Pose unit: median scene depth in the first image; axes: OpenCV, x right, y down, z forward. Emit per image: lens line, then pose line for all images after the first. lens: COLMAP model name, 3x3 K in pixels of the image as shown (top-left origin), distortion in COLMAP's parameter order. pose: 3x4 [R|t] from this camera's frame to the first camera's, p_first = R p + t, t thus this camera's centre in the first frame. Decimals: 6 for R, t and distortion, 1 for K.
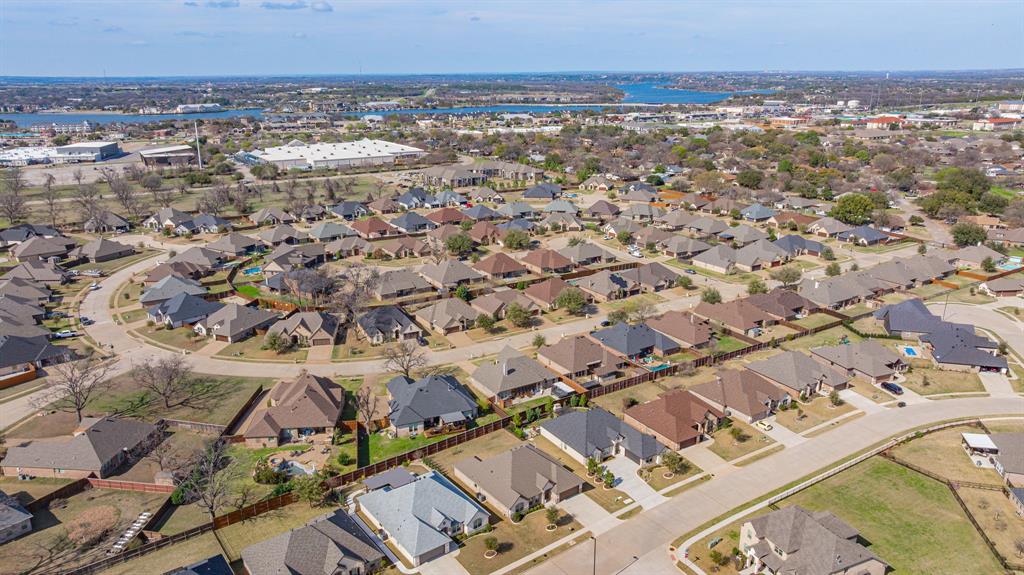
lens RADIAL K [[747.7, 0, 512.0], [0, 747.7, 287.5], [0, 0, 1]] dist [-0.026600, 0.000498]
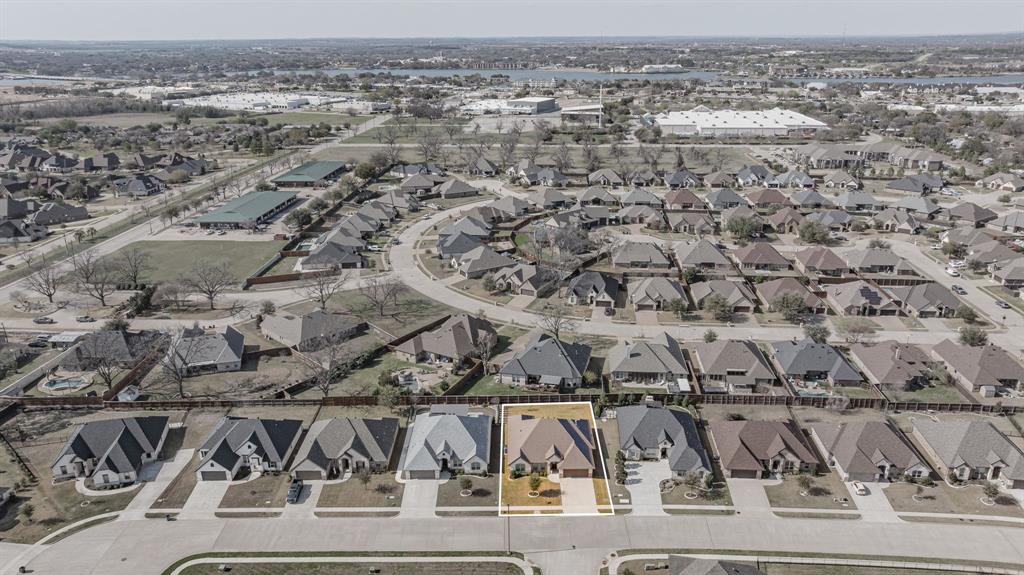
lens RADIAL K [[747.7, 0, 512.0], [0, 747.7, 287.5], [0, 0, 1]] dist [-0.026600, 0.000498]
pose [[0.787626, 0.194149, -0.584766, 0.316615], [-0.162978, 0.980902, 0.106154, -0.041660], [0.594208, 0.011694, 0.804227, 0.060077]]
